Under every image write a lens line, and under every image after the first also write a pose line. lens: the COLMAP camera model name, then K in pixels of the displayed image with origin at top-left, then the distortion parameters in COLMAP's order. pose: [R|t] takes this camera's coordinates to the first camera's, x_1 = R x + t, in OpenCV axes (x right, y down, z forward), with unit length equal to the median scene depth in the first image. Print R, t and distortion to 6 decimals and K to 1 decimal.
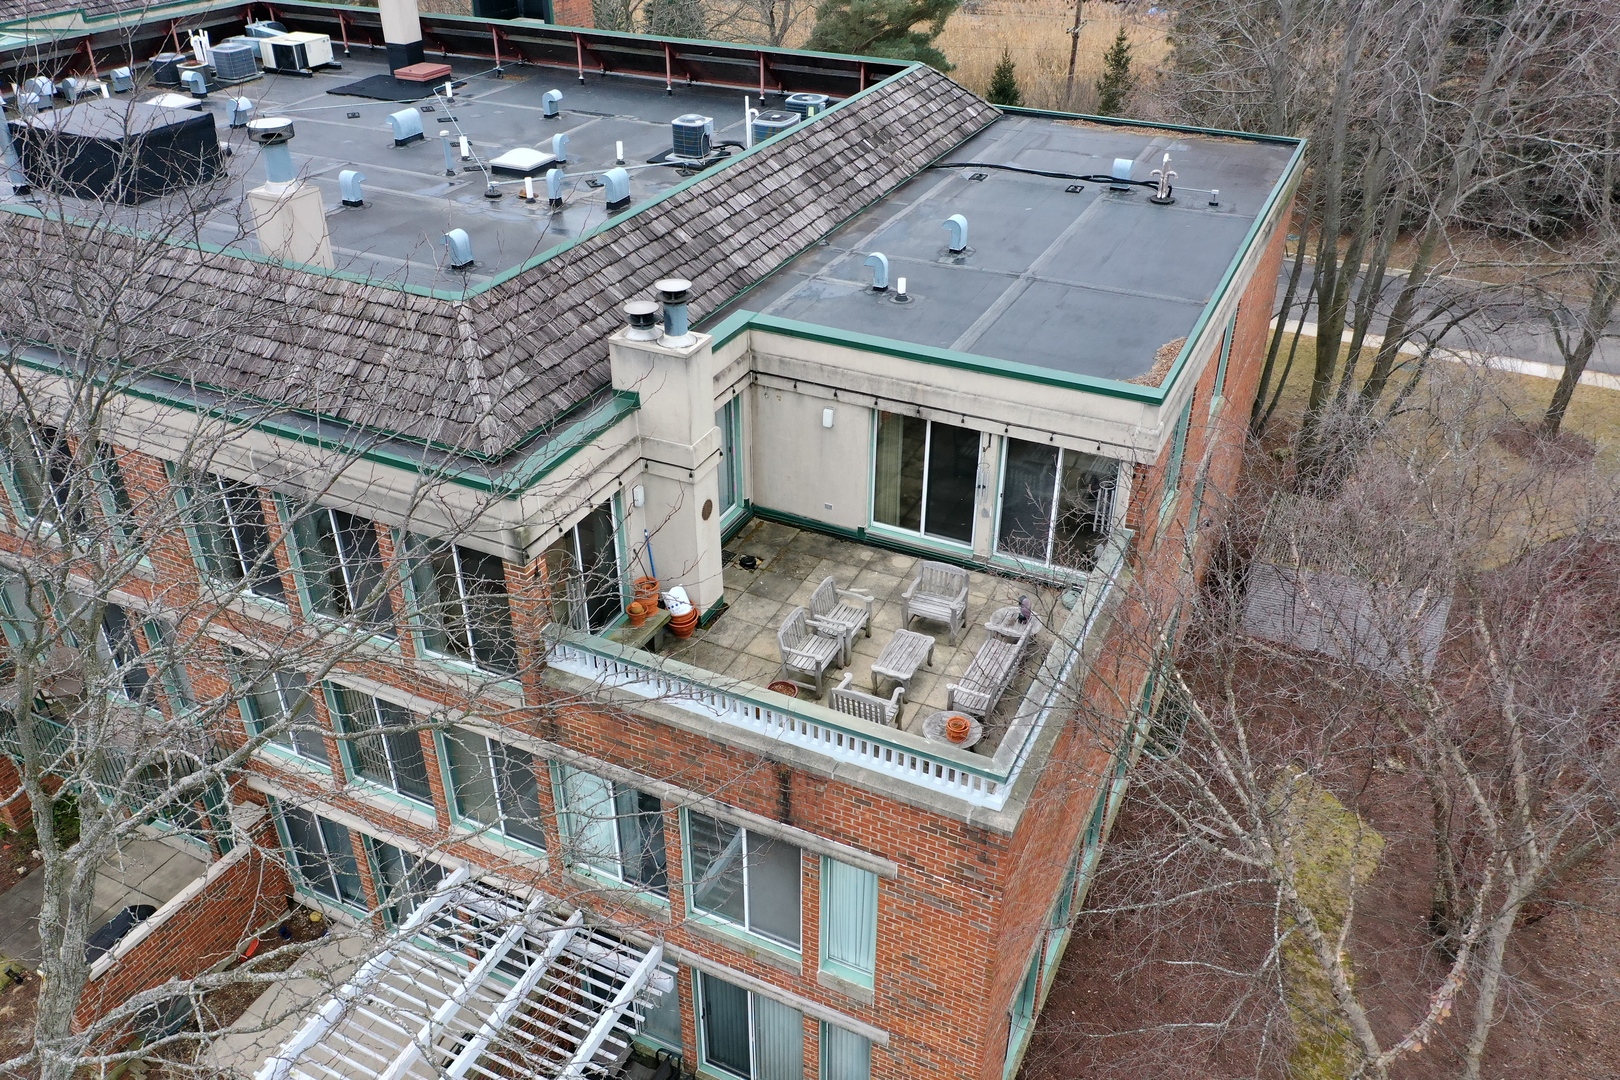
lens RADIAL K [[1260.9, 0, 815.6], [0, 1260.9, 533.4], [0, 0, 1]] dist [-0.002969, -0.004775]
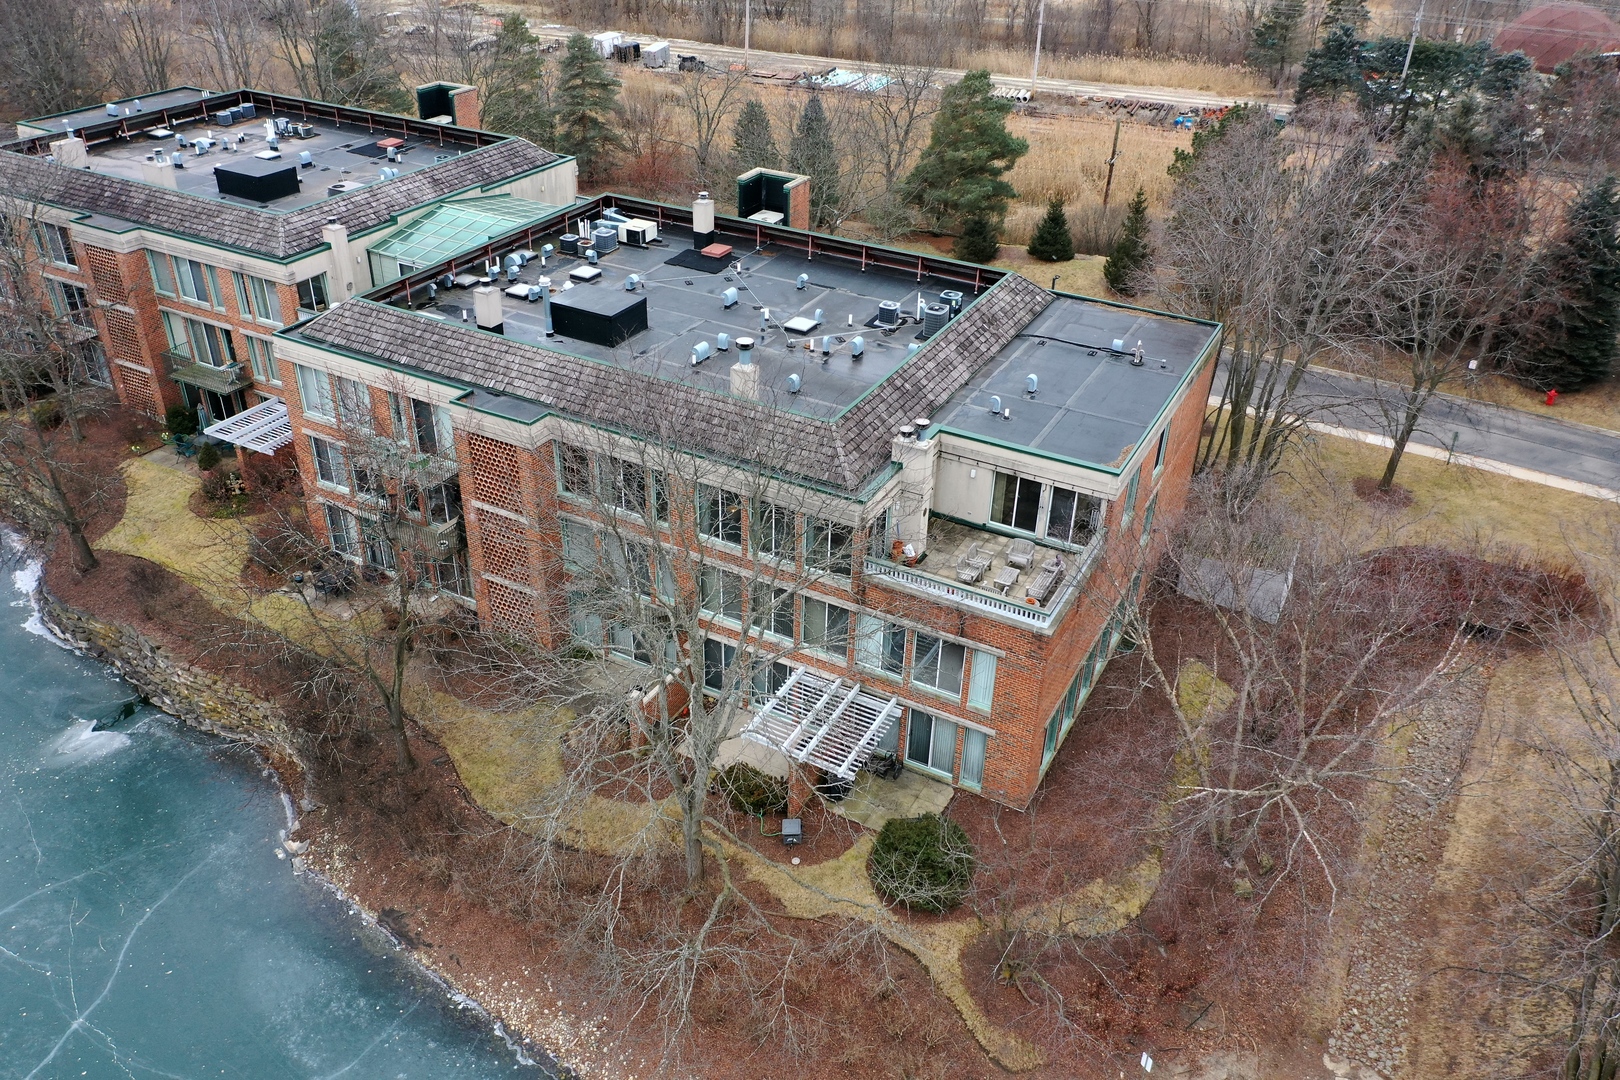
lens RADIAL K [[1260.9, 0, 815.6], [0, 1260.9, 533.4], [0, 0, 1]] dist [-0.002969, -0.004775]
pose [[0.998865, 0.040691, -0.024750, -0.210803], [-0.040842, 0.999150, -0.005624, 0.038806], [0.024501, 0.006629, 0.999678, -1.247358]]
